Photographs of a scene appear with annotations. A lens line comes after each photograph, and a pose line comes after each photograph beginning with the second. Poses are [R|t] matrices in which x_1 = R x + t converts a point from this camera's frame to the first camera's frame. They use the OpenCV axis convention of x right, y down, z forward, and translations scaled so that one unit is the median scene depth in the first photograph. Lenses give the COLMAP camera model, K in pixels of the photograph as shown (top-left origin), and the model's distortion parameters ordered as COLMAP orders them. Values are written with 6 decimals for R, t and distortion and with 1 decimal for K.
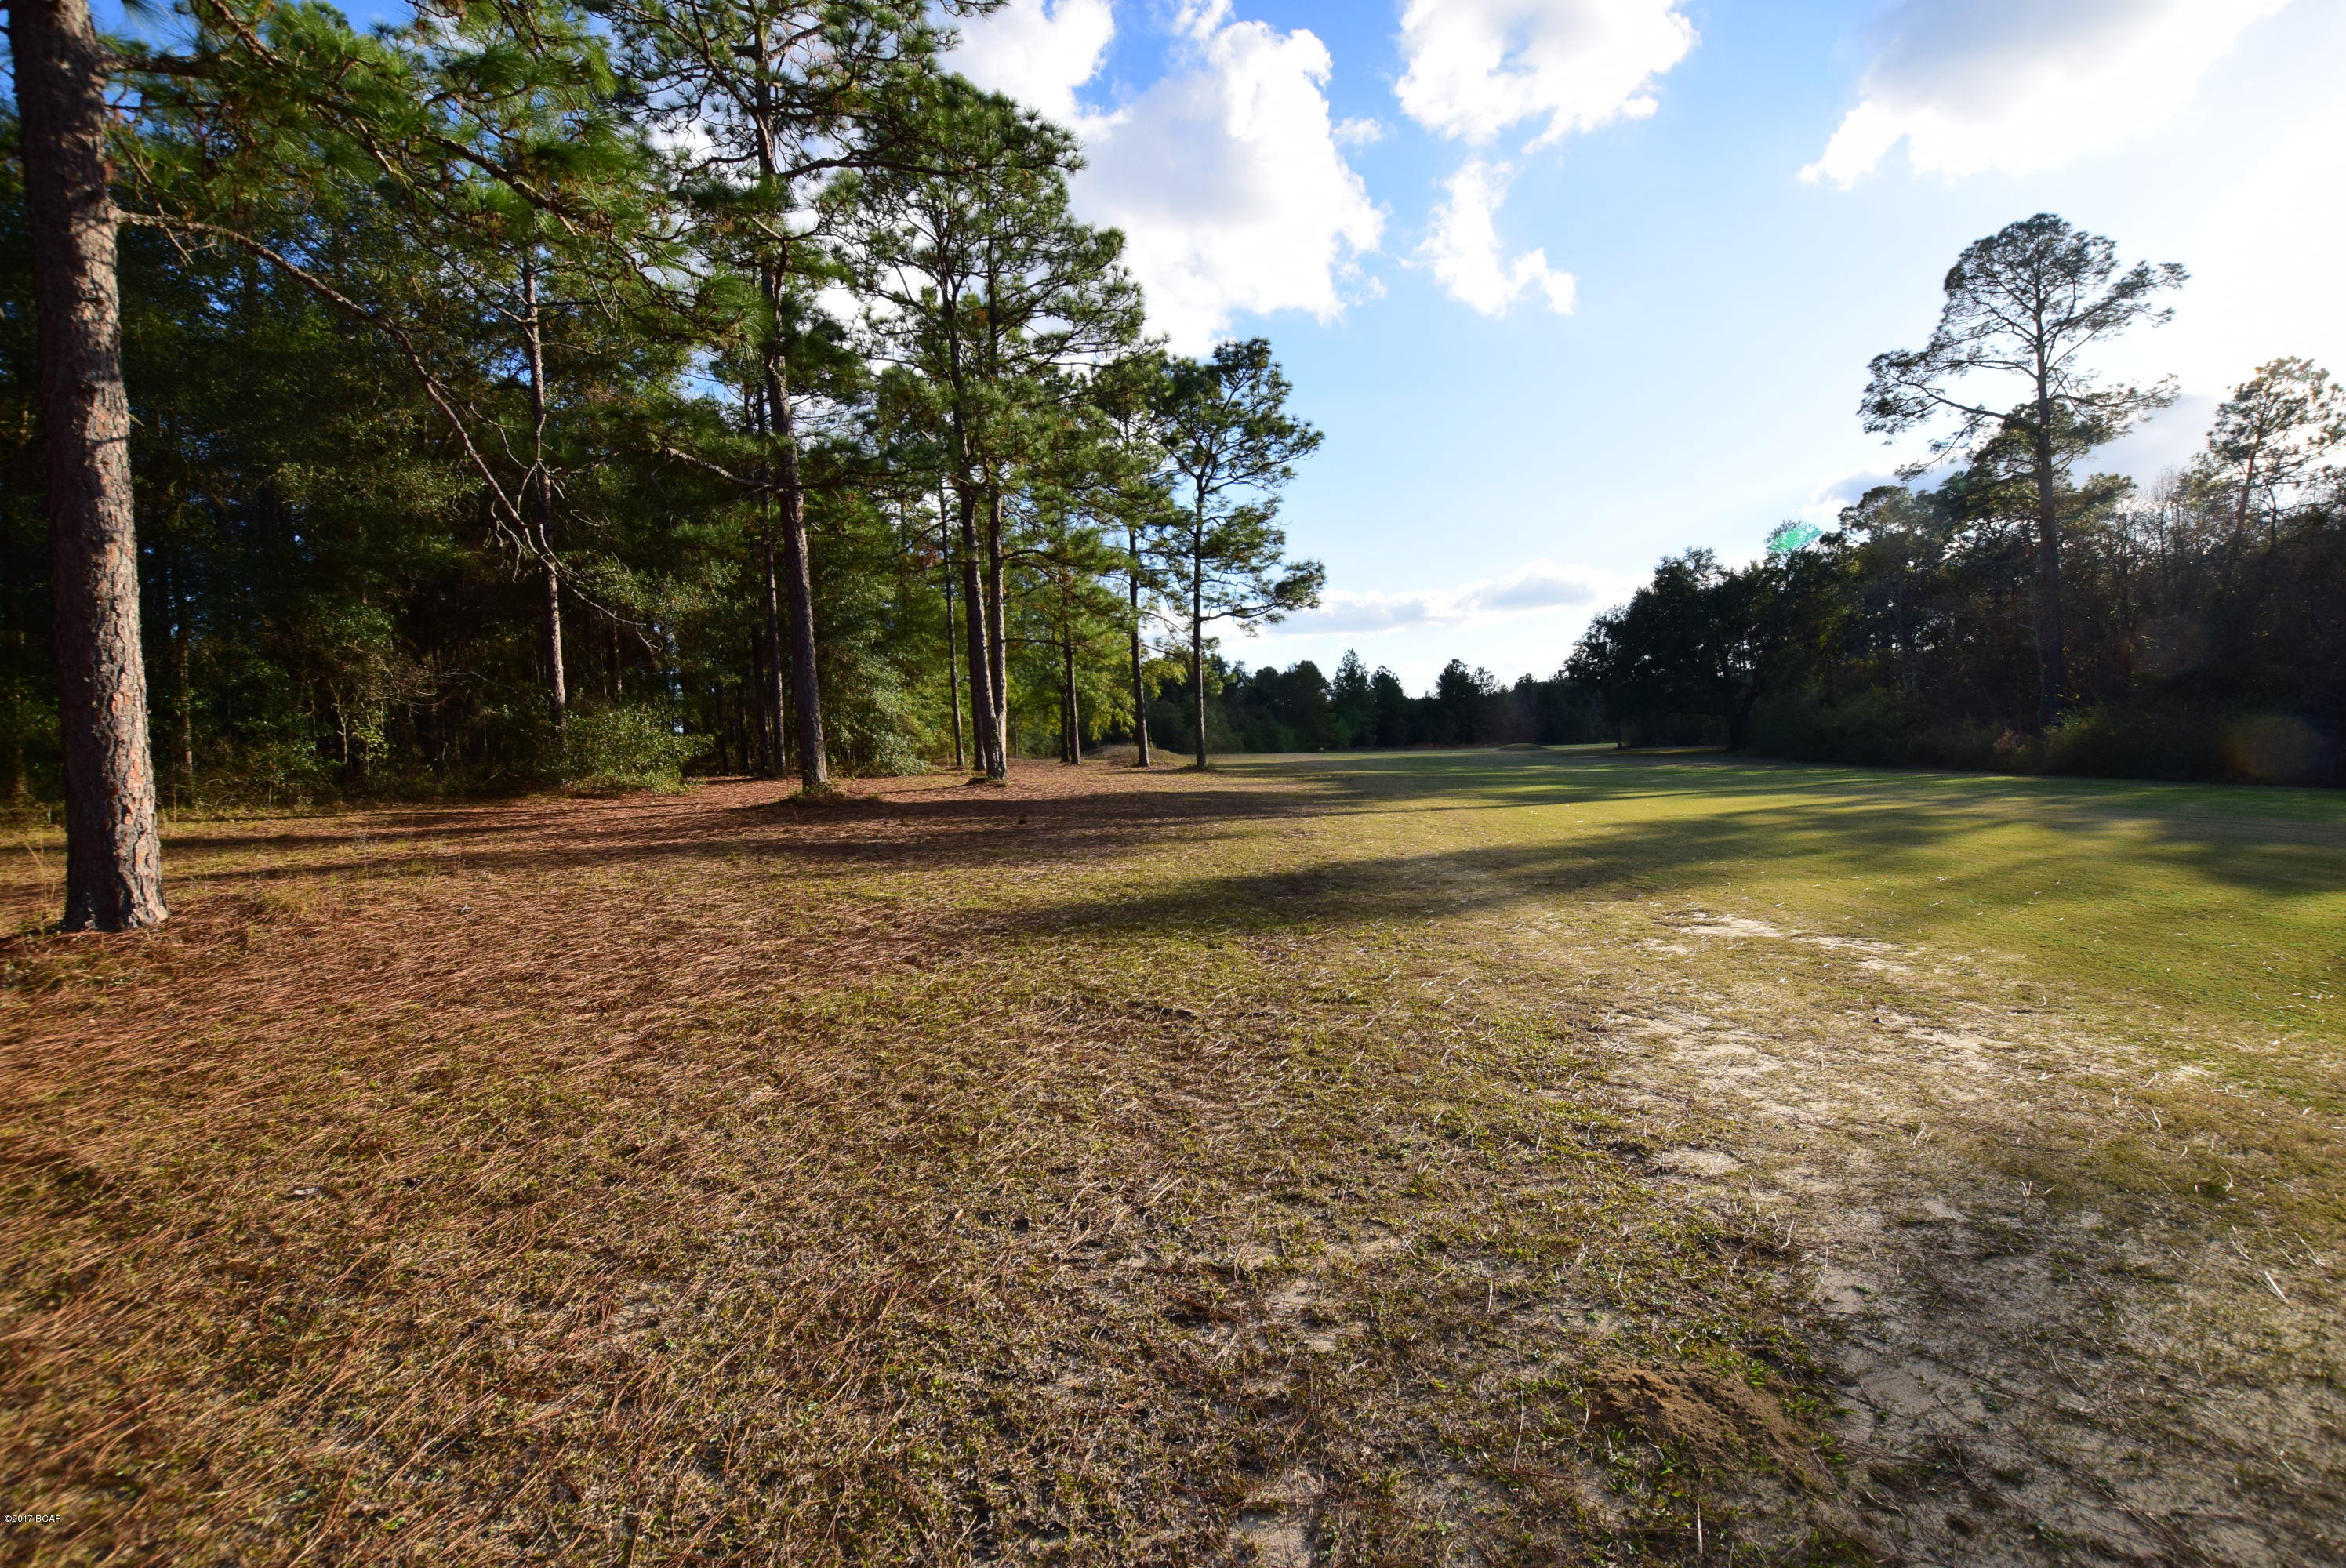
lens RADIAL K [[1051.2, 0, 1171.7], [0, 1051.2, 782.0], [0, 0, 1]] dist [-0.015070, 0.005196]
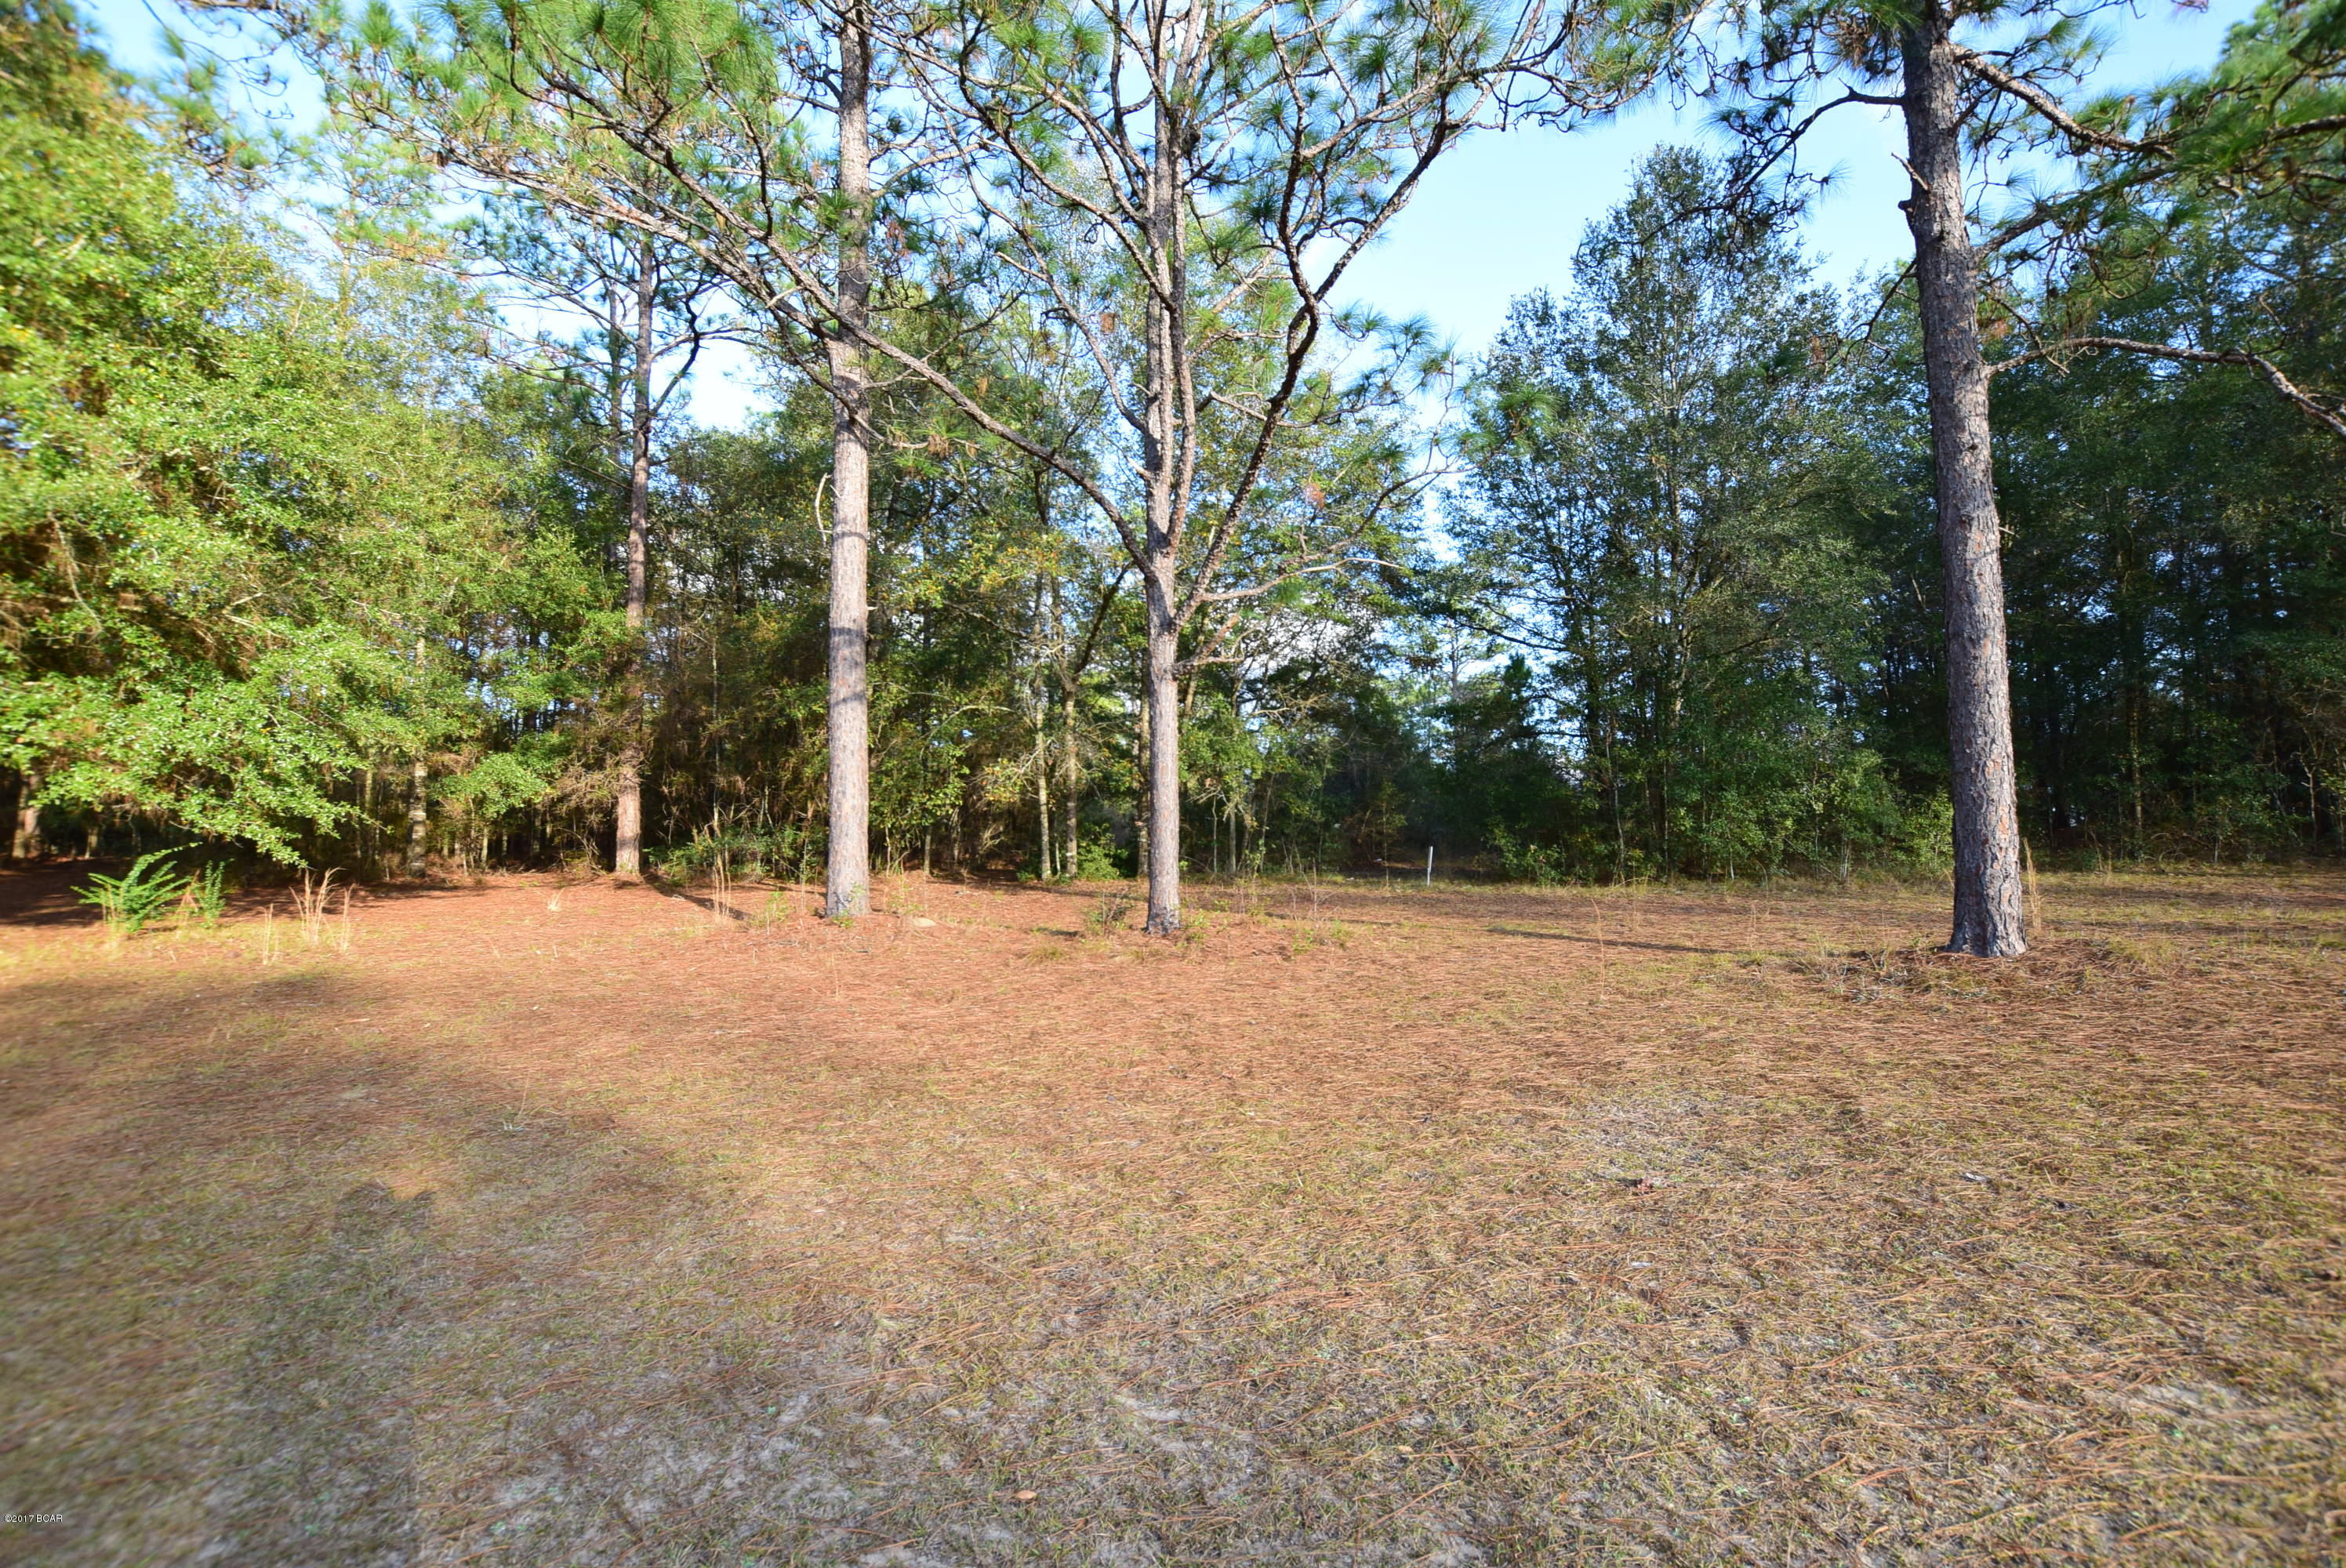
lens RADIAL K [[1051.2, 0, 1172.1], [0, 1051.2, 783.0], [0, 0, 1]] dist [-0.015070, 0.005196]
pose [[0.022888, -0.031293, -0.999248, 0.181620], [-0.019368, 0.999309, -0.031738, -0.002241], [0.999550, 0.020080, 0.022266, 0.020090]]
